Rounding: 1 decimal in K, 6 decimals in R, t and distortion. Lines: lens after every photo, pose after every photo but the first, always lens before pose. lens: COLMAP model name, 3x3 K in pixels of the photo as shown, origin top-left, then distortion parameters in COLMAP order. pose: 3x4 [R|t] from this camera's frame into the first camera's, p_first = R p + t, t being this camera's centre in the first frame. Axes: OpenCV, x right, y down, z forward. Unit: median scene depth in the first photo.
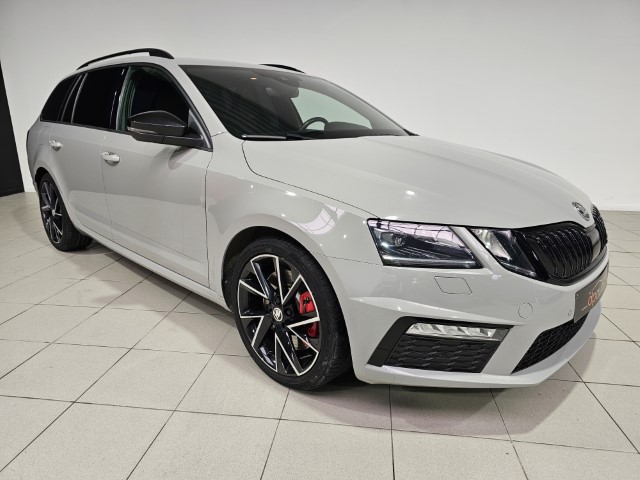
lens RADIAL K [[426.9, 0, 320.0], [0, 426.9, 240.0], [0, 0, 1]] dist [0.081777, -0.103306]
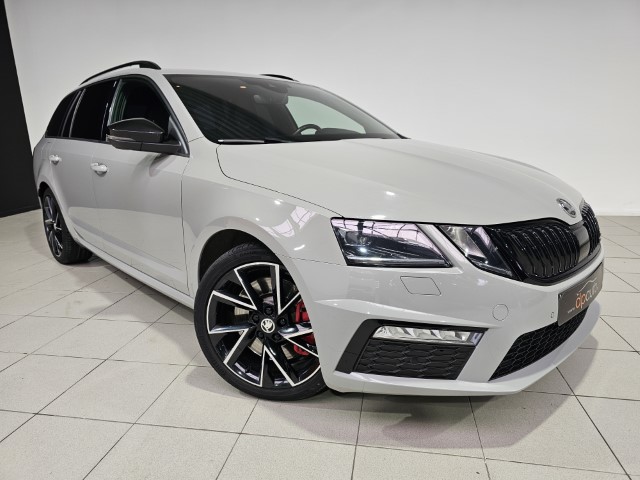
lens RADIAL K [[426.9, 0, 320.0], [0, 426.9, 240.0], [0, 0, 1]] dist [0.081777, -0.103306]
pose [[0.998749, -0.016994, -0.047038, 0.102367], [0.015468, 0.999348, -0.032619, 0.024594], [0.047562, 0.031850, 0.998360, 0.032422]]
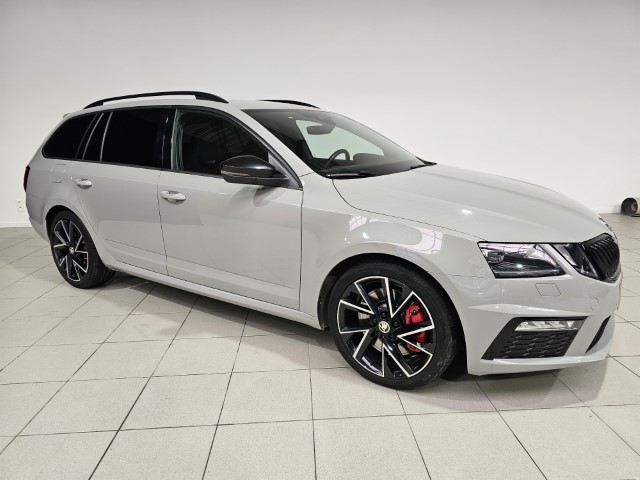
lens RADIAL K [[426.9, 0, 320.0], [0, 426.9, 240.0], [0, 0, 1]] dist [0.081777, -0.103306]
pose [[0.983944, -0.064508, 0.166414, -0.432646], [0.069674, 0.997247, -0.025388, -0.043886], [-0.164318, 0.036575, 0.985729, -0.131561]]
